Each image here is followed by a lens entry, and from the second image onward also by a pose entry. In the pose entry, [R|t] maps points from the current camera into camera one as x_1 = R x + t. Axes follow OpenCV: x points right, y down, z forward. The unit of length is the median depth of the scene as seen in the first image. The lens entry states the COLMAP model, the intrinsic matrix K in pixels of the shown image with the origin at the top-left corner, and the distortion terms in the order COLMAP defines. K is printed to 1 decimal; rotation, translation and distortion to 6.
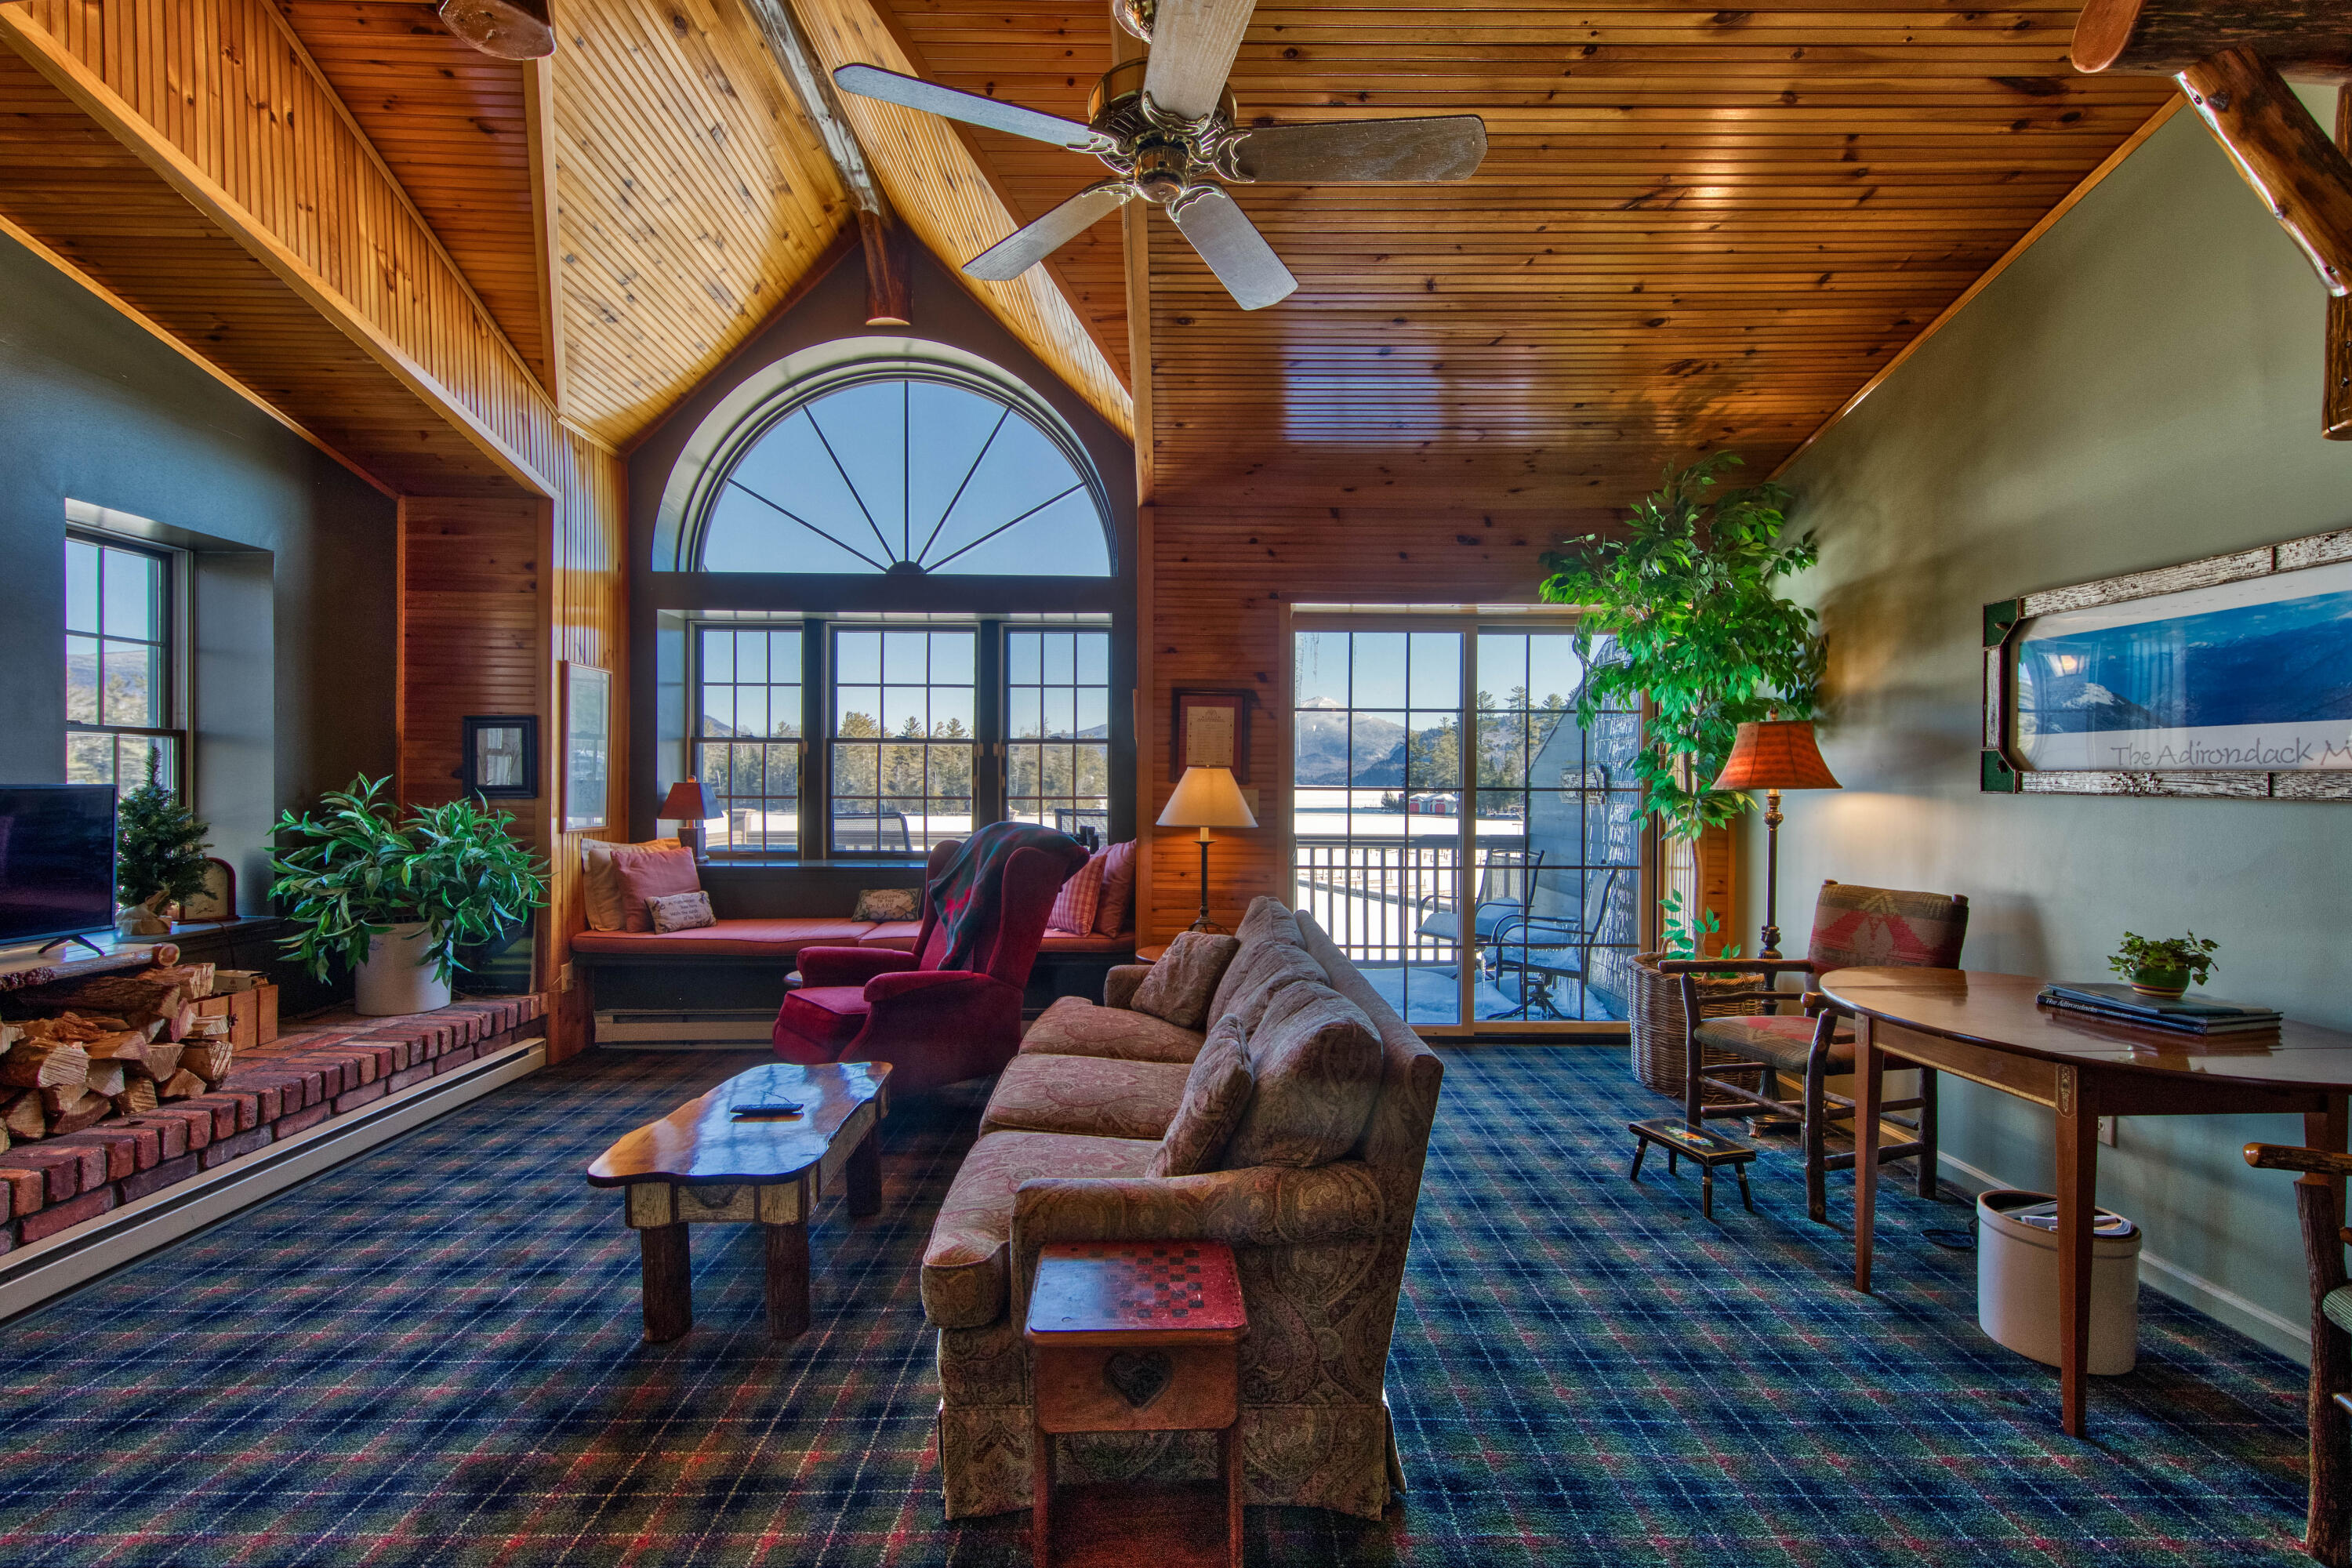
lens RADIAL K [[1049.8, 0, 1156.6], [0, 1049.8, 792.4], [0, 0, 1]] dist [0.009983, -0.005140]
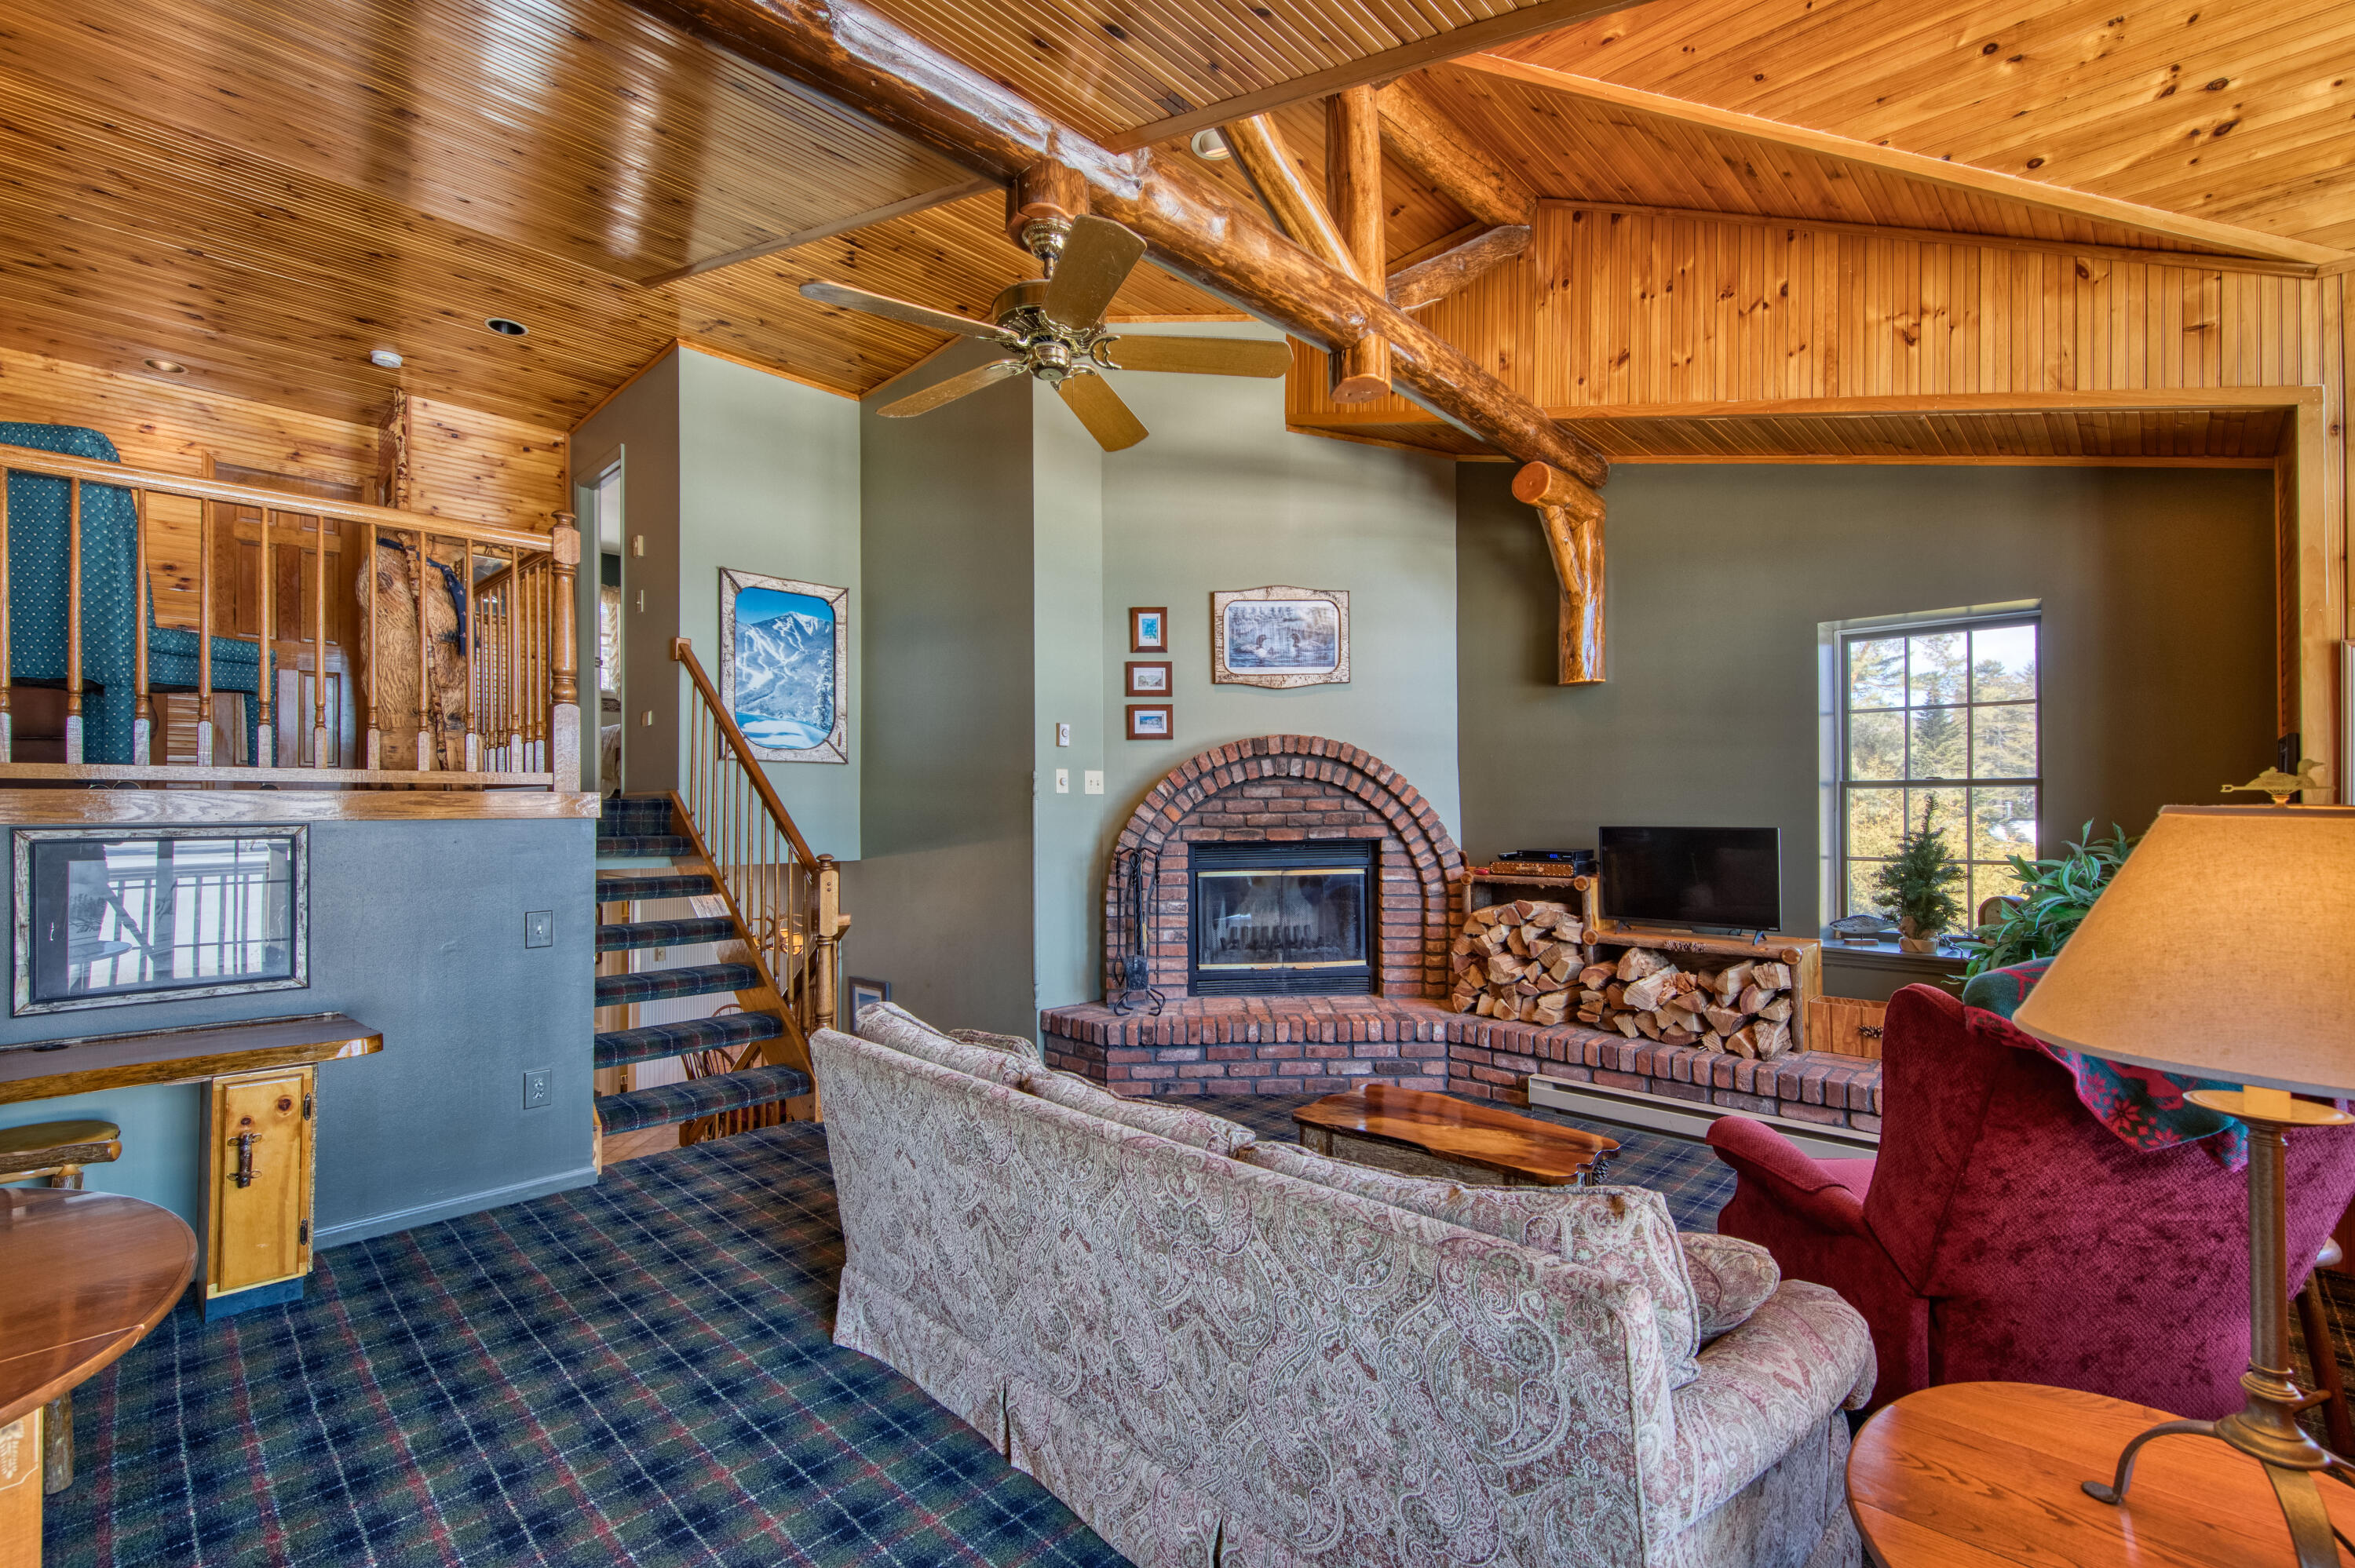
lens RADIAL K [[1051.0, 0, 1178.5], [0, 1051.0, 796.3], [0, 0, 1]] dist [0.009983, -0.005140]
pose [[-0.696037, -0.003108, -0.718000, 0.391755], [-0.006075, 0.999980, 0.001560, -0.031852], [0.717981, 0.005448, -0.696042, 0.957608]]
